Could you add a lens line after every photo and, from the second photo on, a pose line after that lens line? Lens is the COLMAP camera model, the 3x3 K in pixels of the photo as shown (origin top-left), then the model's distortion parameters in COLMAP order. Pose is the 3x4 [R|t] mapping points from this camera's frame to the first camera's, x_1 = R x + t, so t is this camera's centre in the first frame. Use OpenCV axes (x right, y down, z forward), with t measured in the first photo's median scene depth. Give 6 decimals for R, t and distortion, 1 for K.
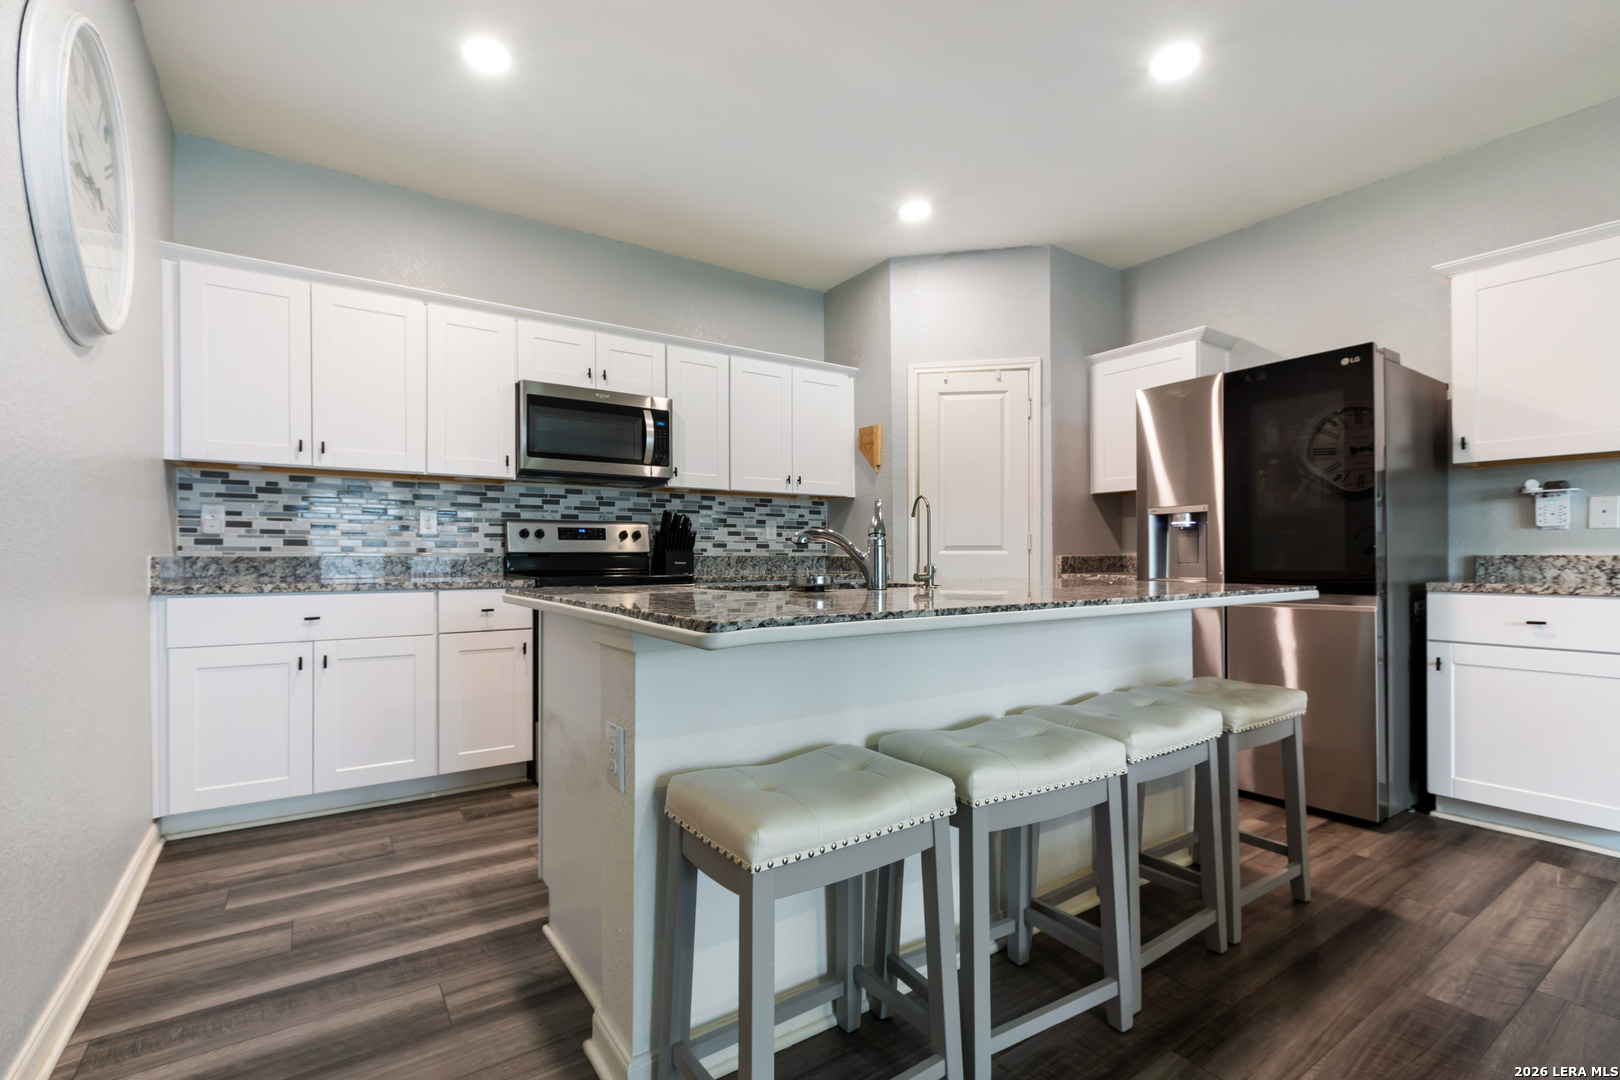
lens RADIAL K [[722.9, 0, 791.6], [0, 722.9, 557.0], [0, 0, 1]] dist [0.000344, 0.000207]
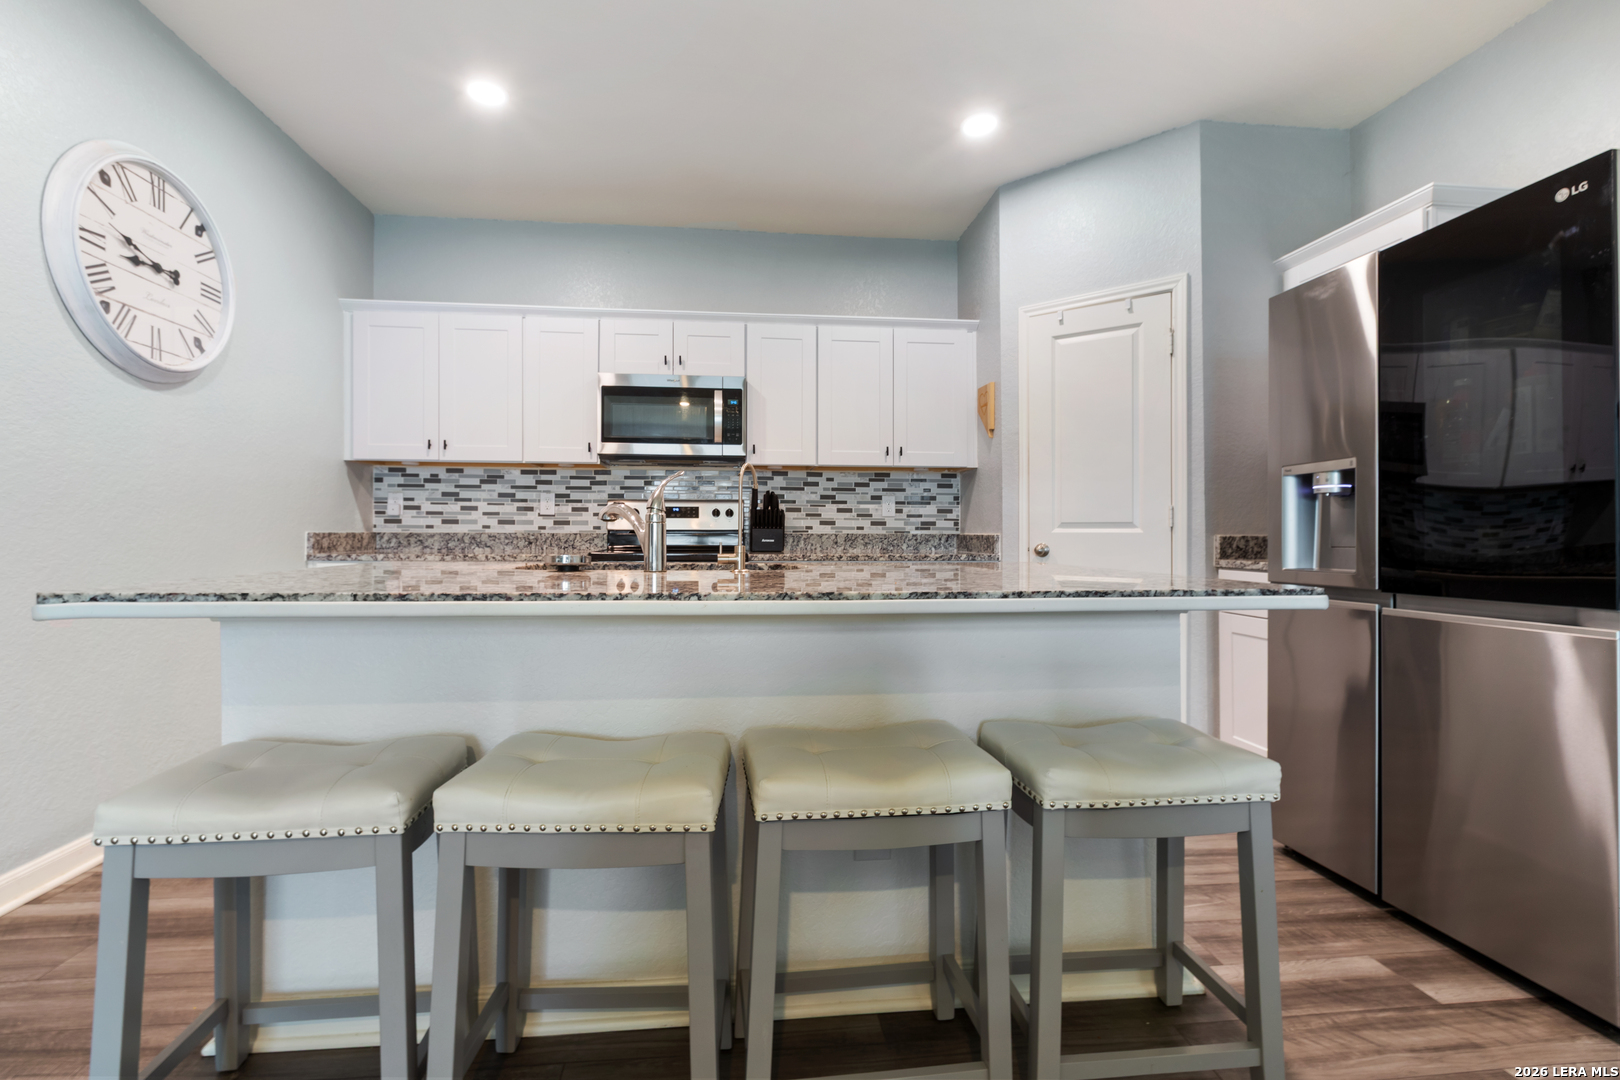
lens RADIAL K [[710.8, 0, 793.7], [0, 710.8, 528.9], [0, 0, 1]] dist [-0.002396, -0.000300]
pose [[0.881825, 0.000586, -0.471577, 0.376126], [-0.004848, 0.999958, -0.007822, -0.000433], [0.471553, 0.009183, 0.881790, 0.173175]]
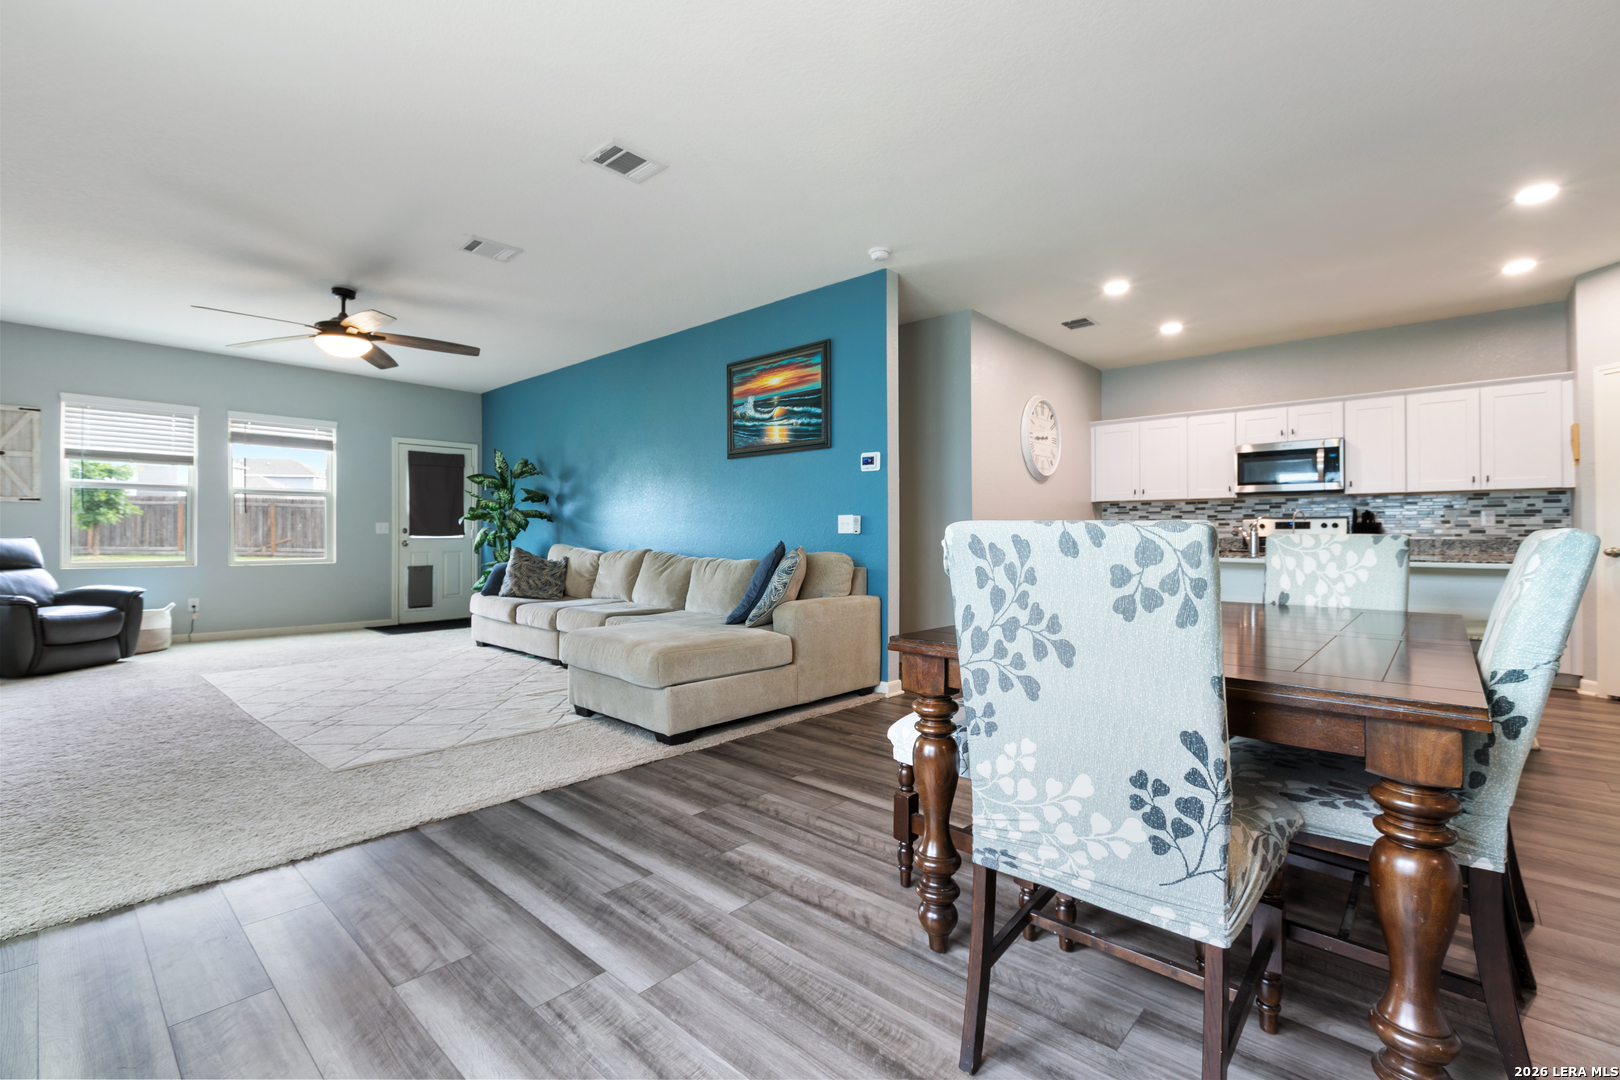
lens RADIAL K [[707.4, 0, 792.2], [0, 707.4, 527.1], [0, 0, 1]] dist [-0.002574, -0.000530]
pose [[0.231182, -0.009133, -0.972868, 1.088760], [-0.003756, 0.999940, -0.010279, -0.007368], [0.972903, 0.006031, 0.231134, -0.526147]]
